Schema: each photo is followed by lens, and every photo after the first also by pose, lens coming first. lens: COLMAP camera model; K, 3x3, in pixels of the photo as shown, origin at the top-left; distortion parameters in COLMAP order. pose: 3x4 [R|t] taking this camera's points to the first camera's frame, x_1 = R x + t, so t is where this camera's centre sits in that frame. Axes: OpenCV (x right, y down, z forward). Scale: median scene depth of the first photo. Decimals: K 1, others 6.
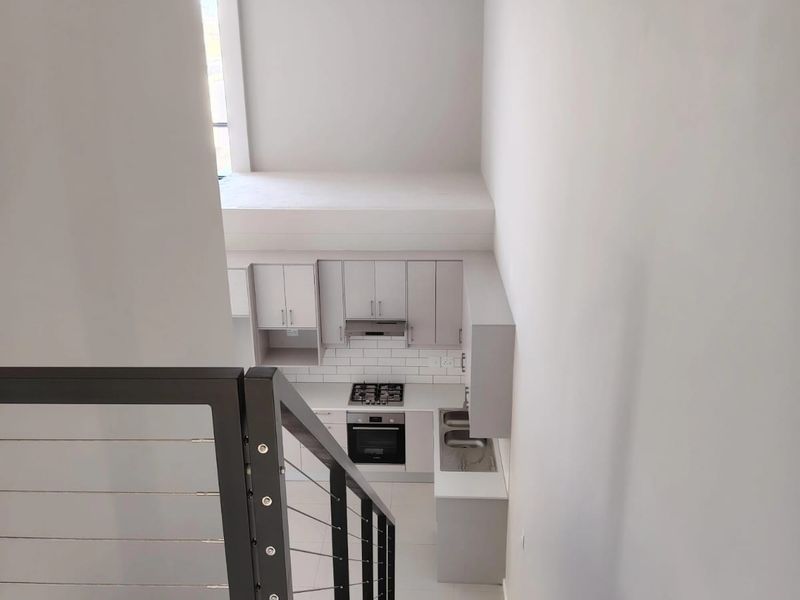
lens RADIAL K [[701.5, 0, 400.0], [0, 701.5, 300.0], [0, 0, 1]] dist [0.001809, -0.001728]
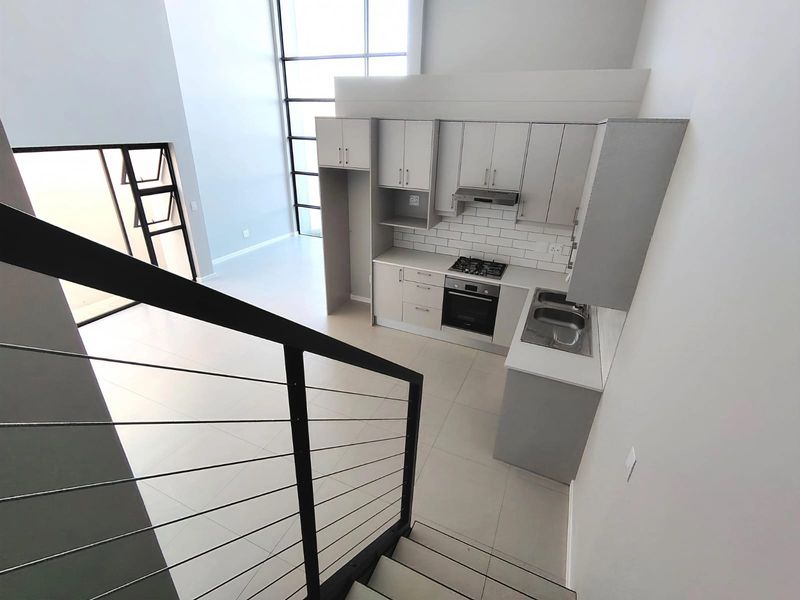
lens RADIAL K [[373.3, 0, 396.6], [0, 373.3, 300.9], [0, 0, 1]] dist [0.004148, -0.000286]
pose [[0.924264, 0.186956, -0.332842, 0.052024], [-0.150720, 0.979752, 0.131792, 0.132742], [0.350742, -0.071645, 0.933728, 0.438807]]
